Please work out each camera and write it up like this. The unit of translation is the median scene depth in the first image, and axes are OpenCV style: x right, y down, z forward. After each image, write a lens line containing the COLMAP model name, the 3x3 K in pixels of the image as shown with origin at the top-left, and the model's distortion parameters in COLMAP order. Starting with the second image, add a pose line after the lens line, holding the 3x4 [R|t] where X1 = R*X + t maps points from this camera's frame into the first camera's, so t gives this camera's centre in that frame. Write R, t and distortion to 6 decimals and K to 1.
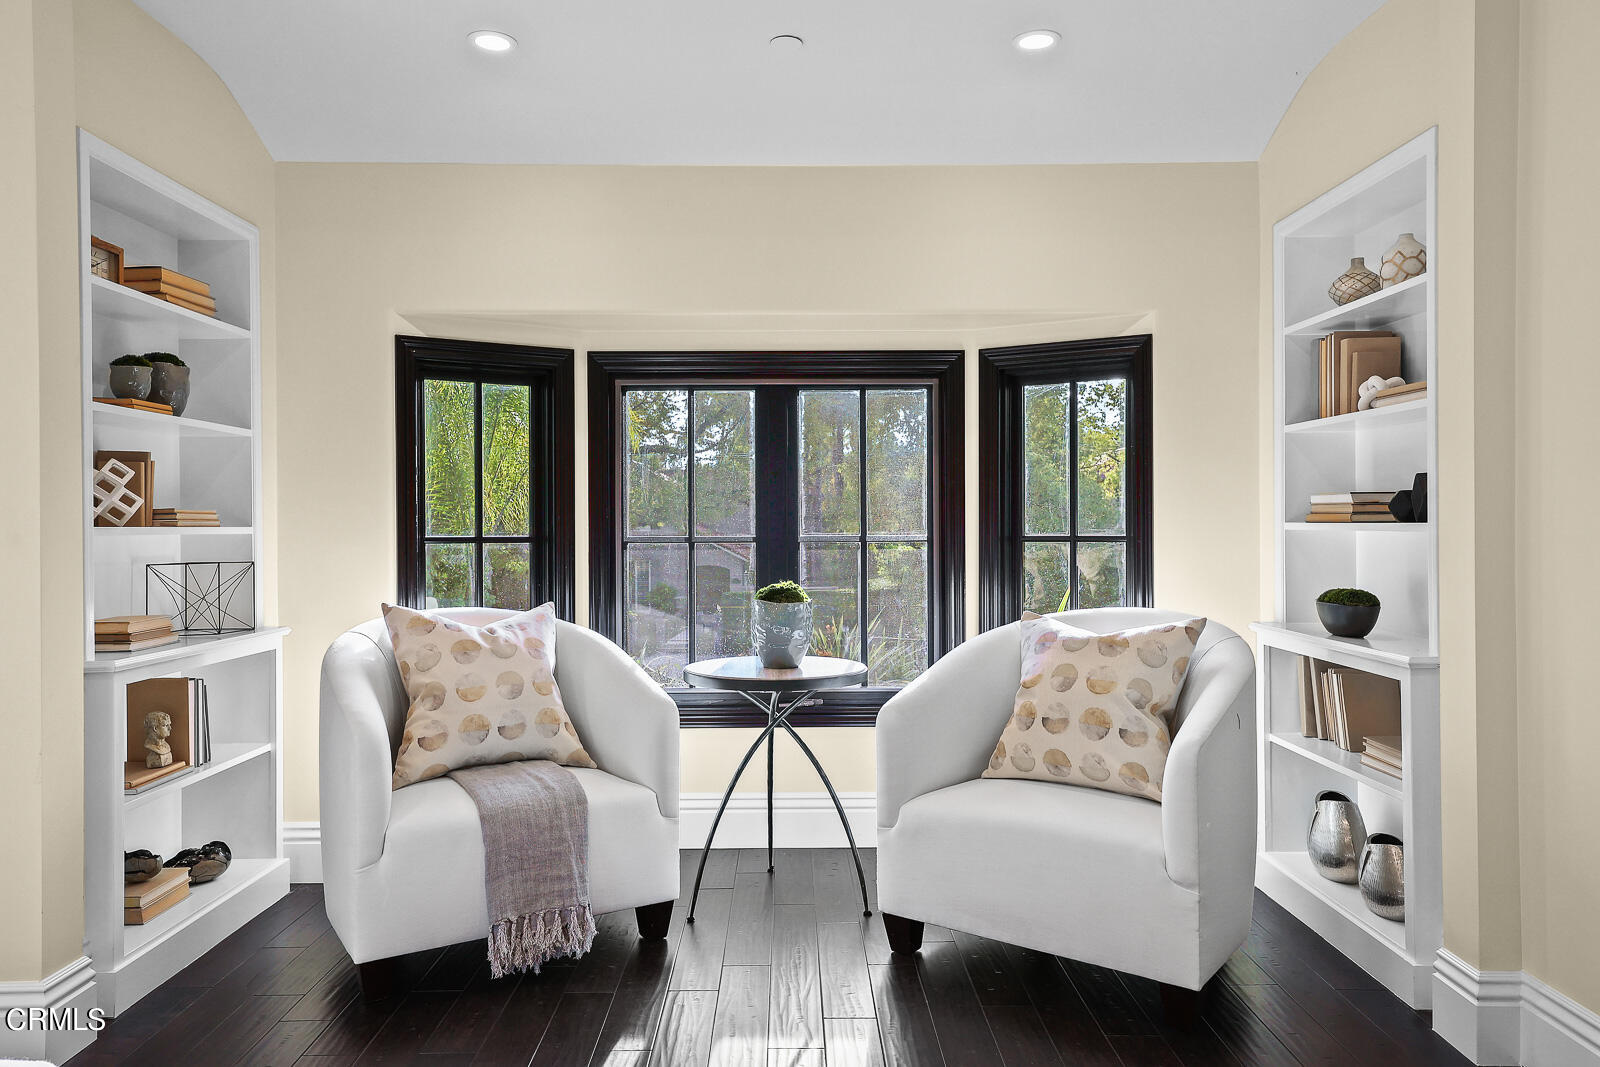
lens RADIAL K [[1116.3, 0, 802.9], [0, 1116.3, 528.5], [0, 0, 1]] dist [0.004111, 0.001769]
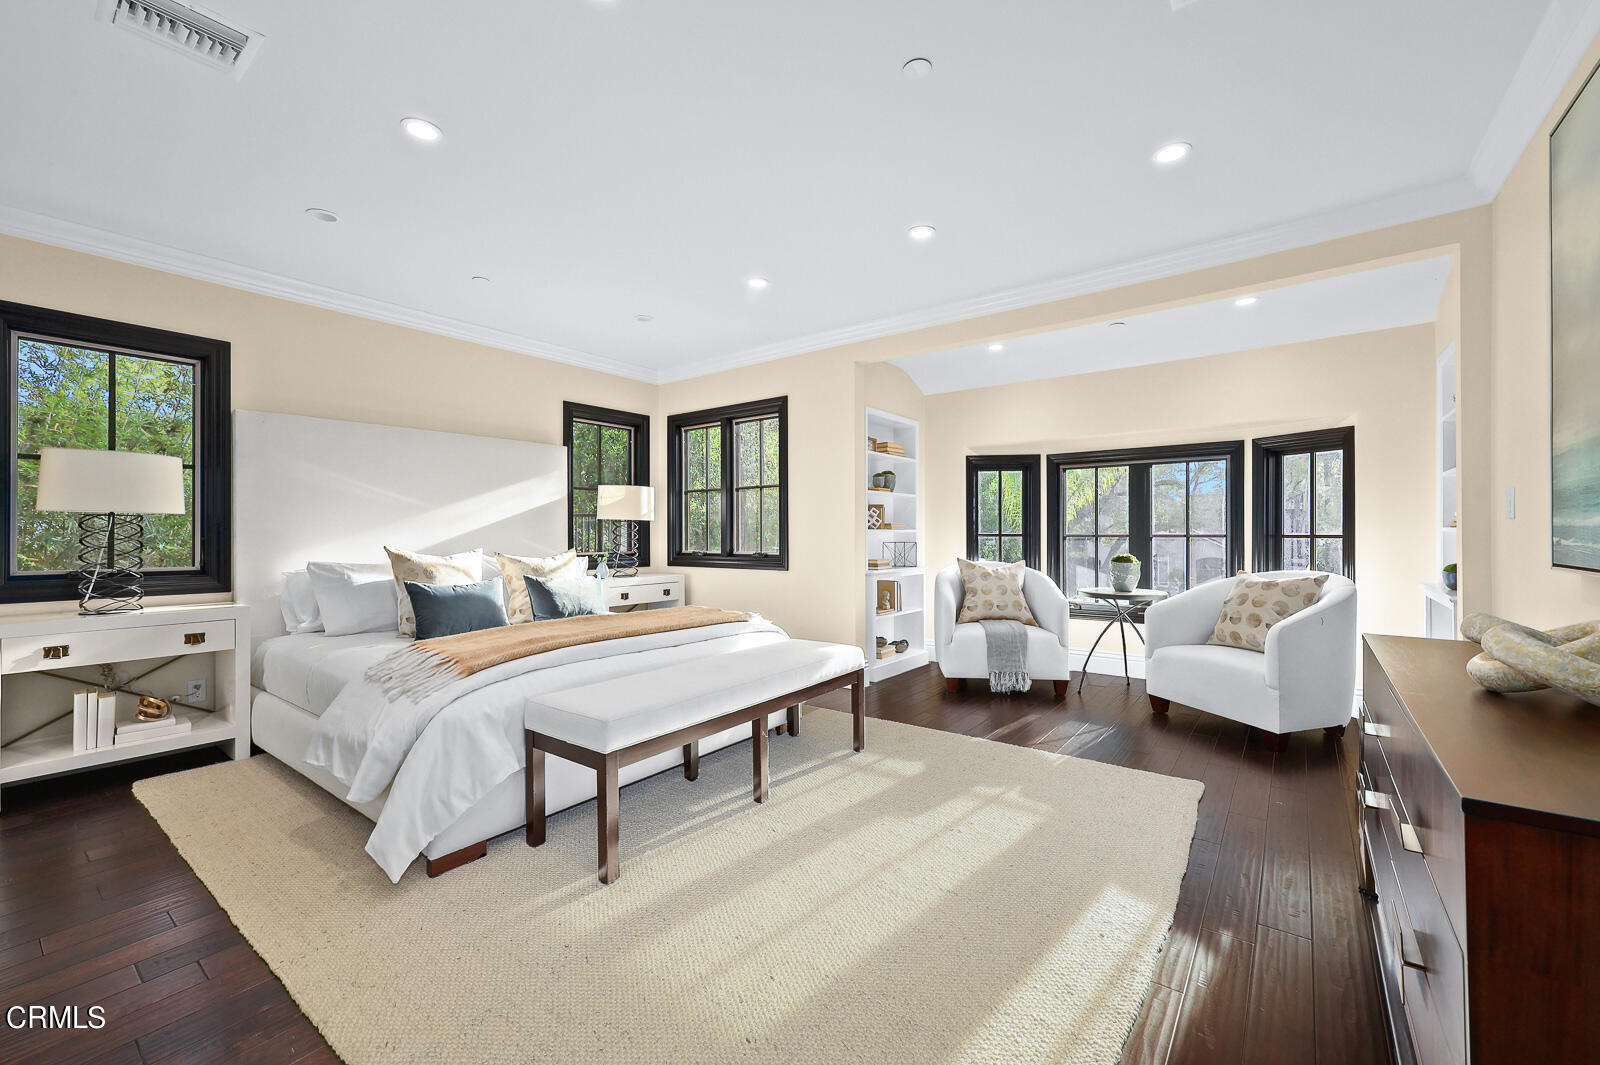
lens RADIAL K [[644.5, 0, 803.0], [0, 644.5, 528.9], [0, 0, 1]] dist [0.007240, 0.000505]
pose [[0.786484, 0.001428, -0.617609, 0.305011], [-0.000909, 0.999999, 0.001155, -0.005288], [0.617610, -0.000347, 0.786485, -0.480615]]
